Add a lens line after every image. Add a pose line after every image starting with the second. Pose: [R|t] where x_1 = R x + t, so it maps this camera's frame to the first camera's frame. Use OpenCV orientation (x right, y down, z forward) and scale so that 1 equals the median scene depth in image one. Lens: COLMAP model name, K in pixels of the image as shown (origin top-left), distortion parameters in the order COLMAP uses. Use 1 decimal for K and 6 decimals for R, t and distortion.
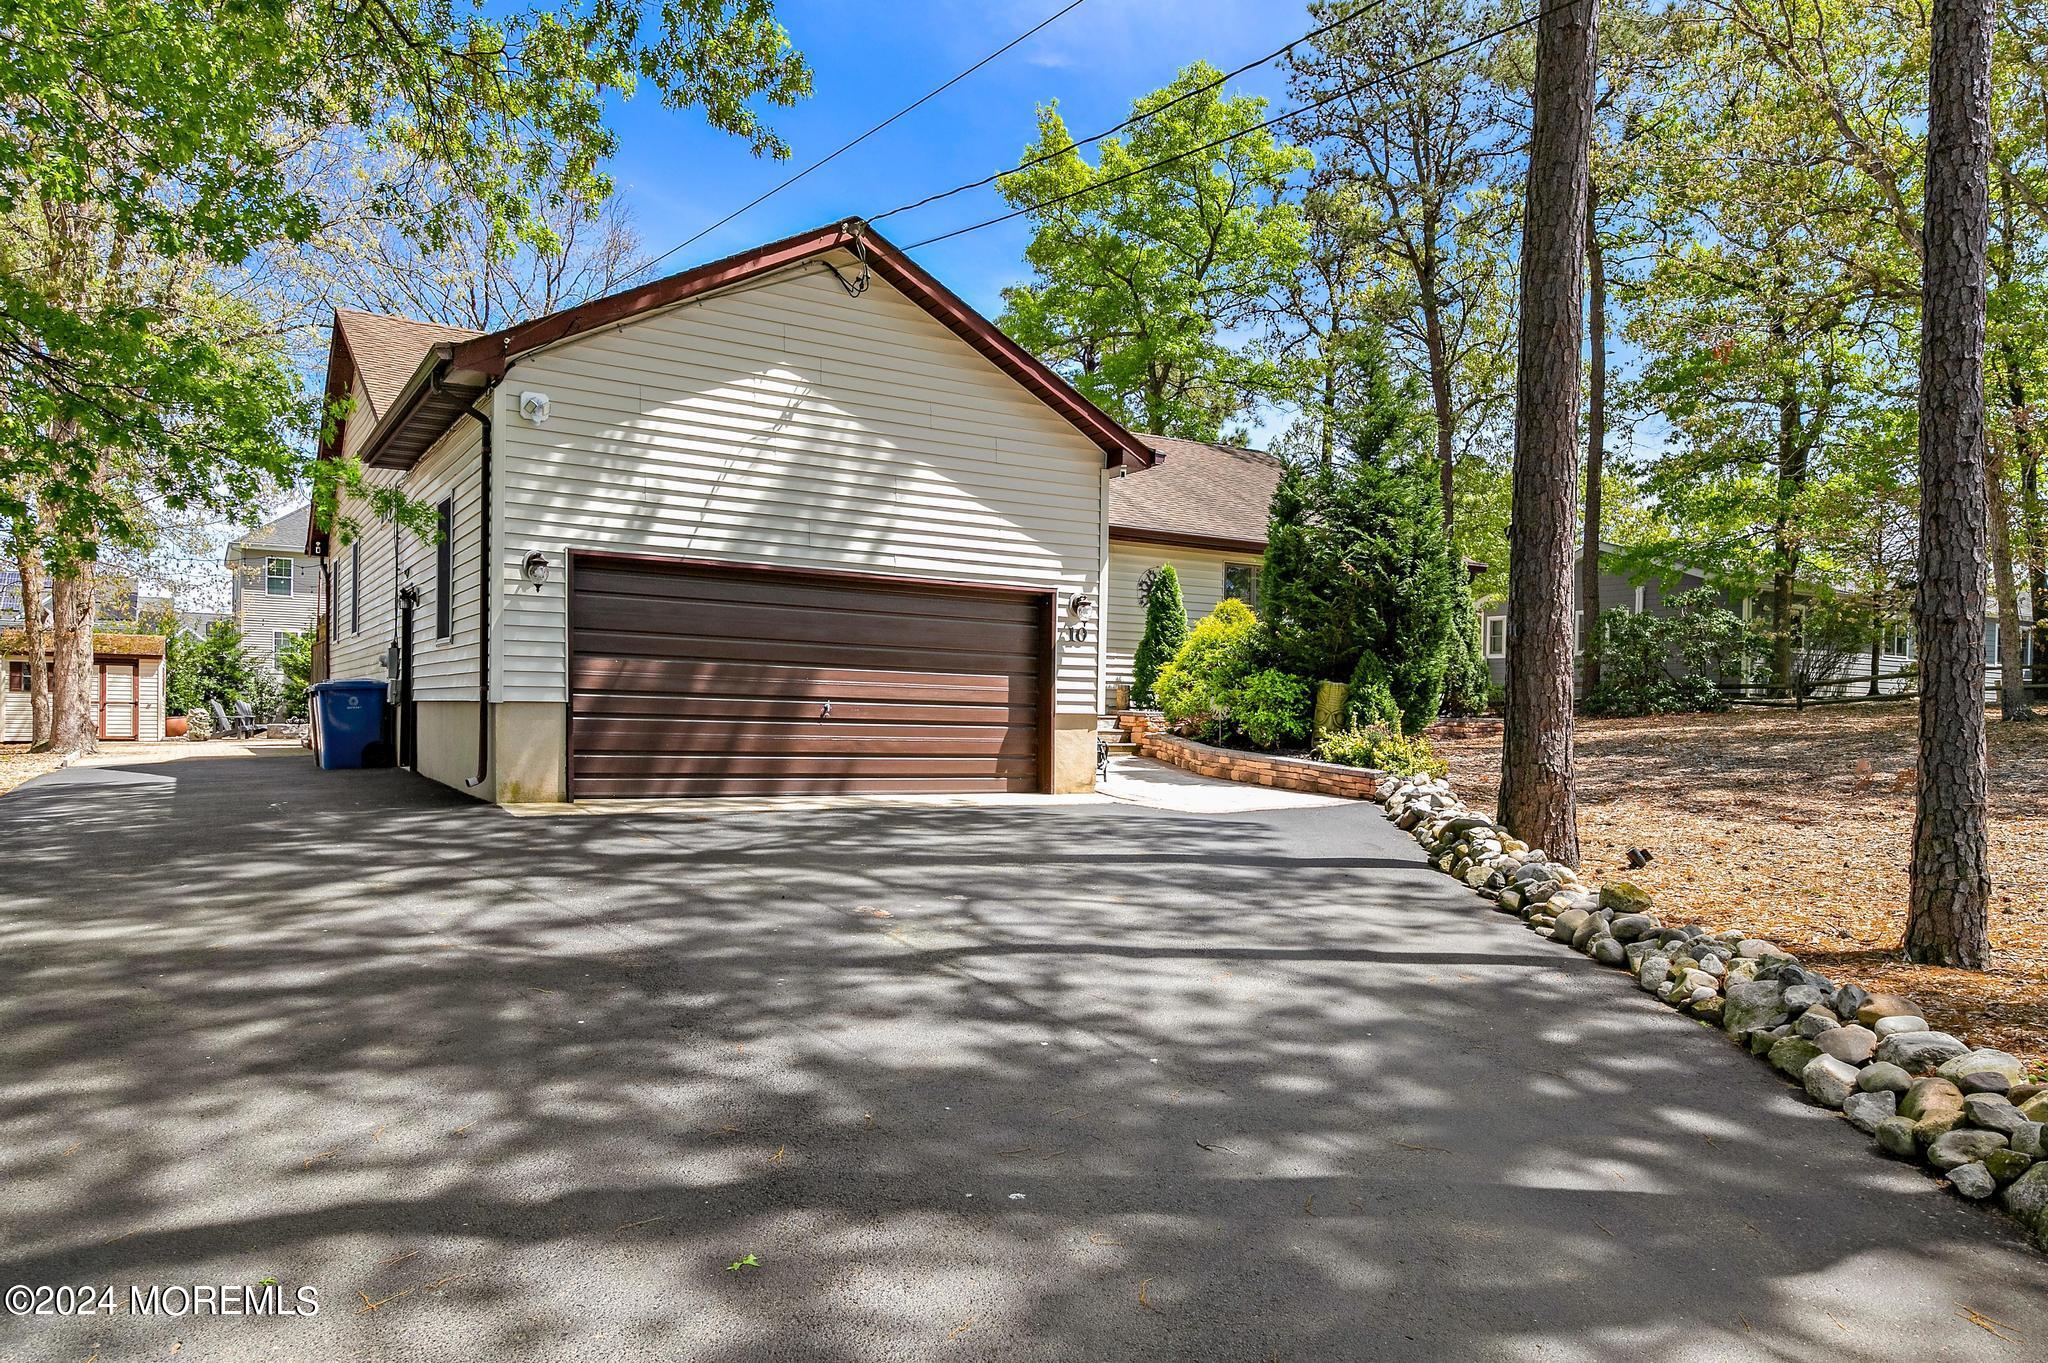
lens RADIAL K [[1368.3, 0, 1022.3], [0, 1368.3, 695.3], [0, 0, 1]] dist [-0.003700, 0.007606]
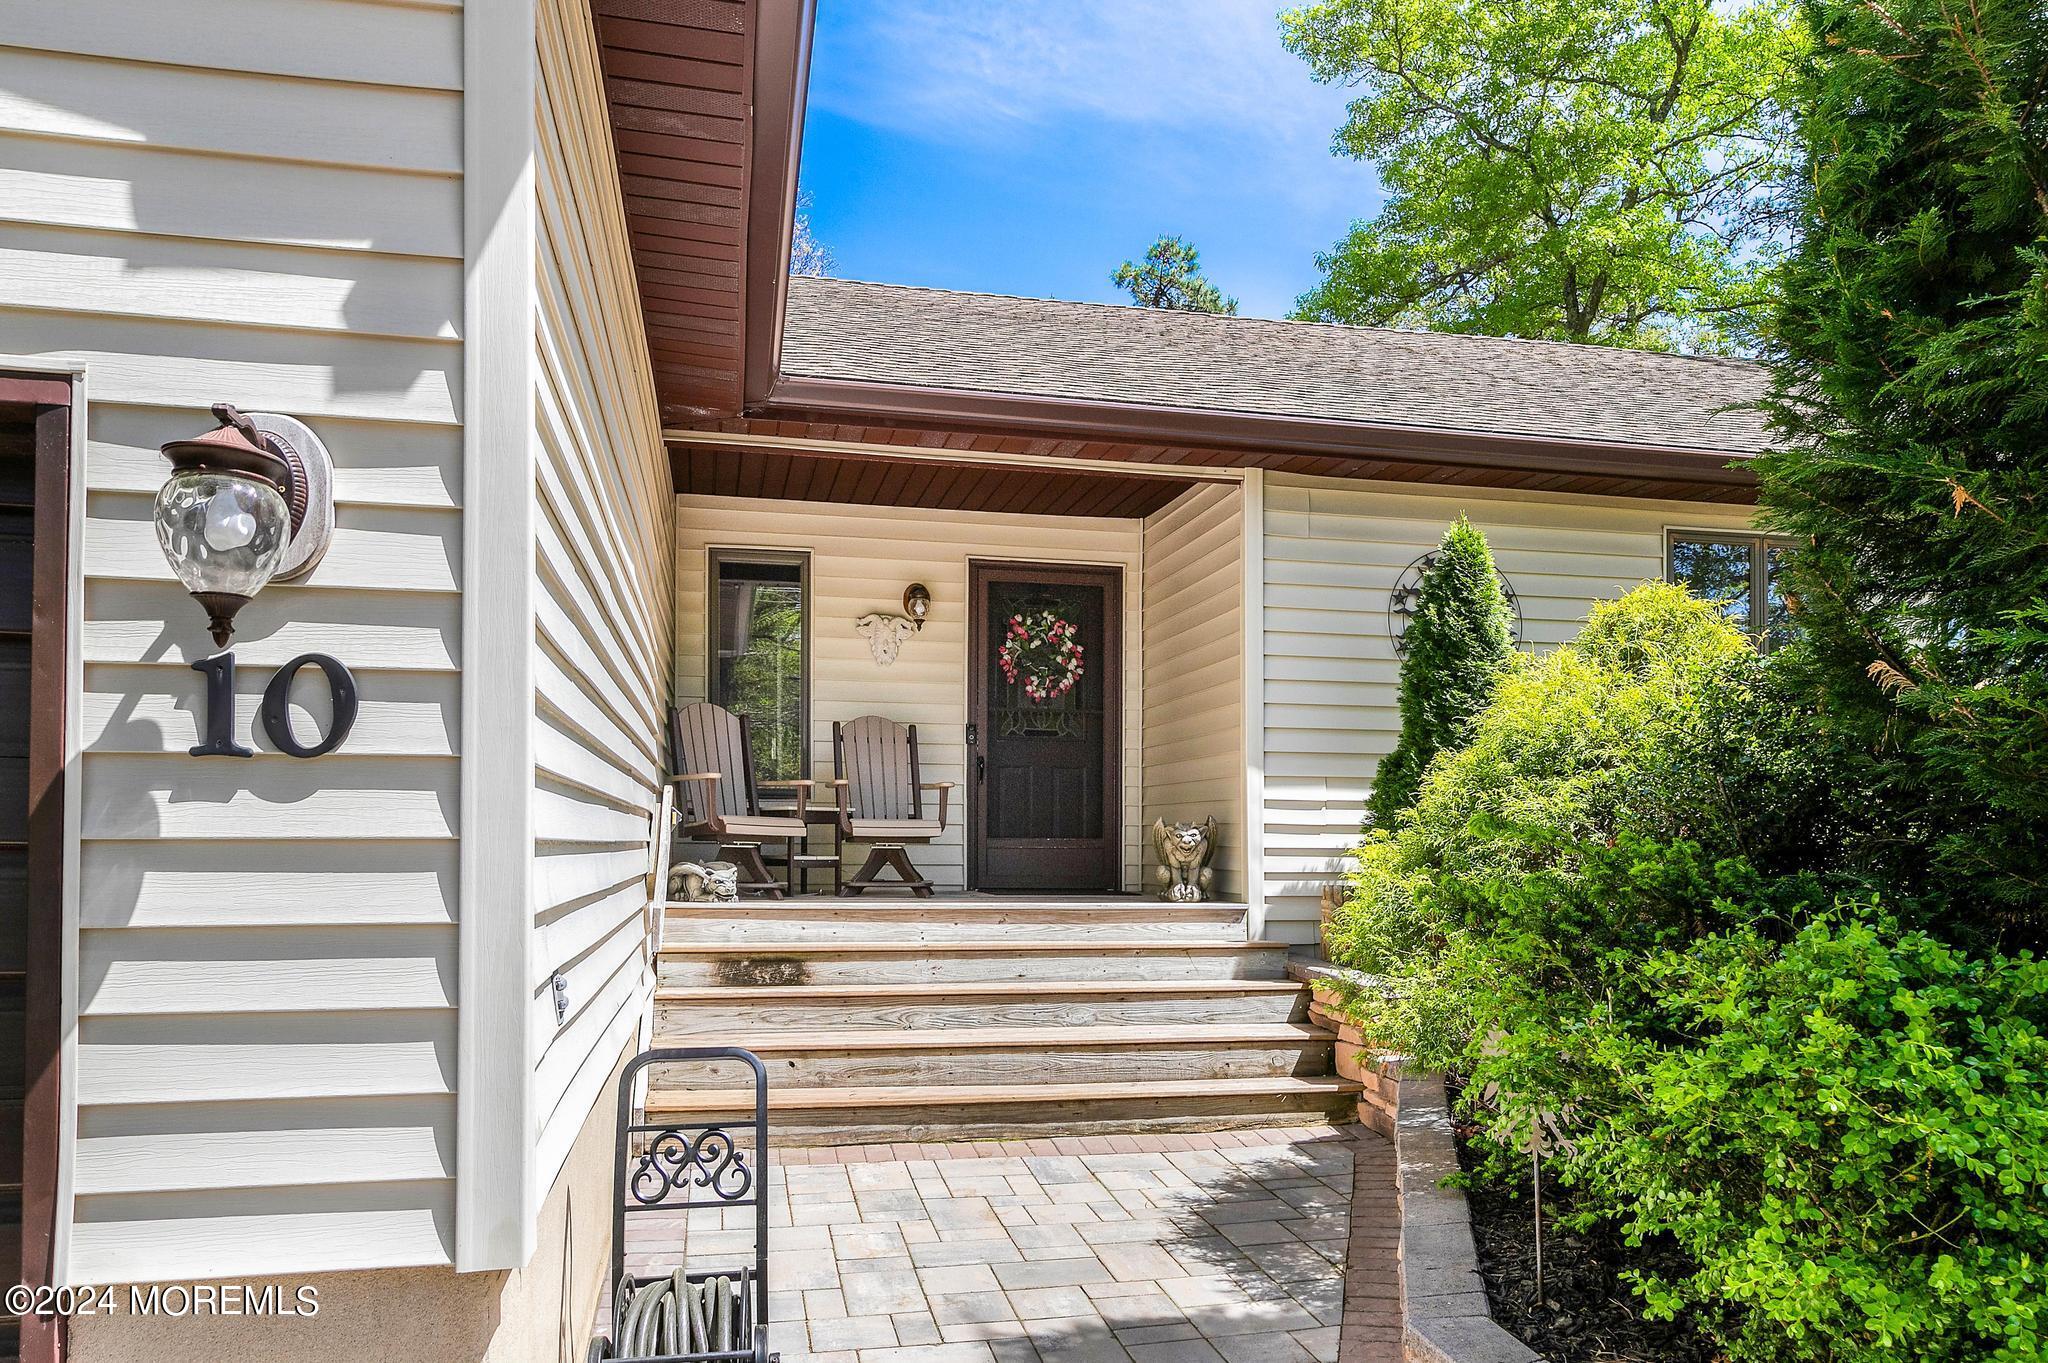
lens RADIAL K [[1368.3, 0, 1024.0], [0, 1368.3, 797.6], [0, 0, 1]] dist [-0.003700, 0.007606]
pose [[0.941582, -0.021714, -0.336082, 0.148745], [0.013720, 0.999564, -0.026141, -0.028437], [0.336503, 0.020003, 0.941470, 0.835724]]
